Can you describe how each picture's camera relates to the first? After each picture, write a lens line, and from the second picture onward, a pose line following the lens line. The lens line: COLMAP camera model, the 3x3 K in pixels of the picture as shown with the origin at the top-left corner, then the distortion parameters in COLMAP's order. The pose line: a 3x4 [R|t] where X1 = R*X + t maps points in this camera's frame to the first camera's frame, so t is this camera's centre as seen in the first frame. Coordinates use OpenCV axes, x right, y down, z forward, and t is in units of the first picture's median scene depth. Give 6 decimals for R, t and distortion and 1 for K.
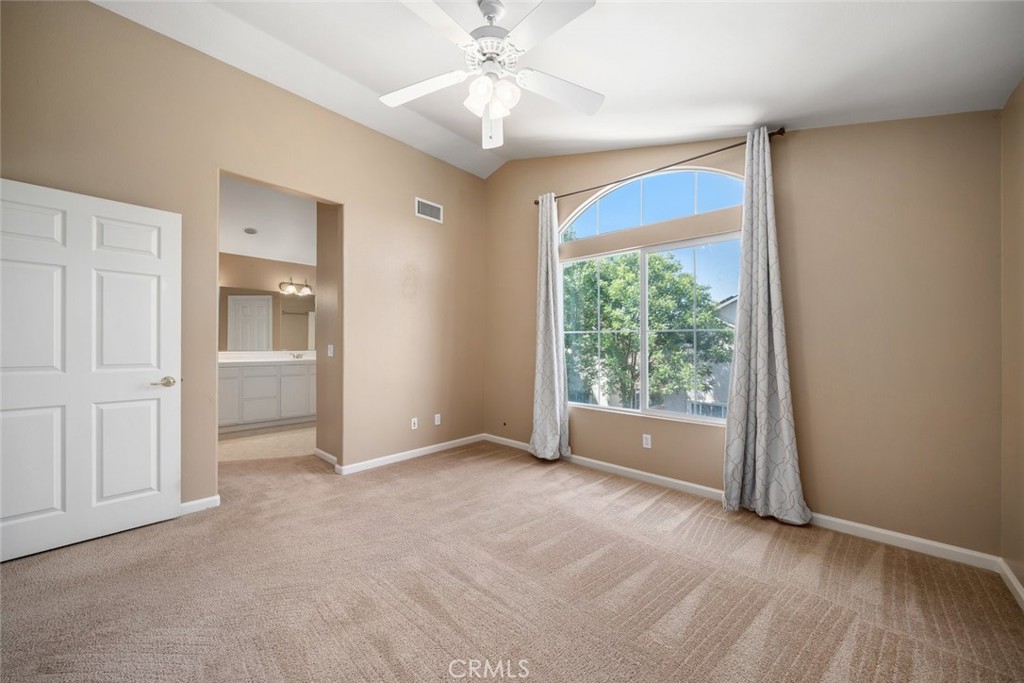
lens RADIAL K [[376.1, 0, 512.0], [0, 376.1, 341.5], [0, 0, 1]] dist [-0.000342, 0.000014]
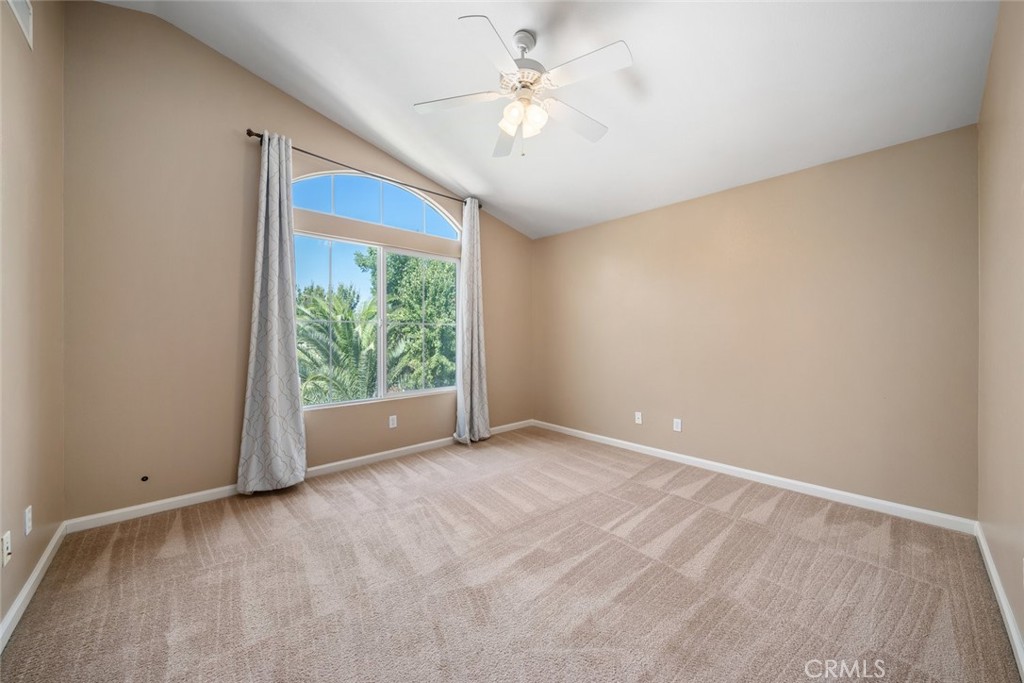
lens RADIAL K [[363.1, 0, 514.7], [0, 363.1, 331.5], [0, 0, 1]] dist [-0.000282, 0.000033]
pose [[0.090130, 0.004344, 0.995921, -0.747578], [-0.004478, 0.999982, -0.003957, 0.001717], [-0.995920, -0.004103, 0.090148, 0.600888]]
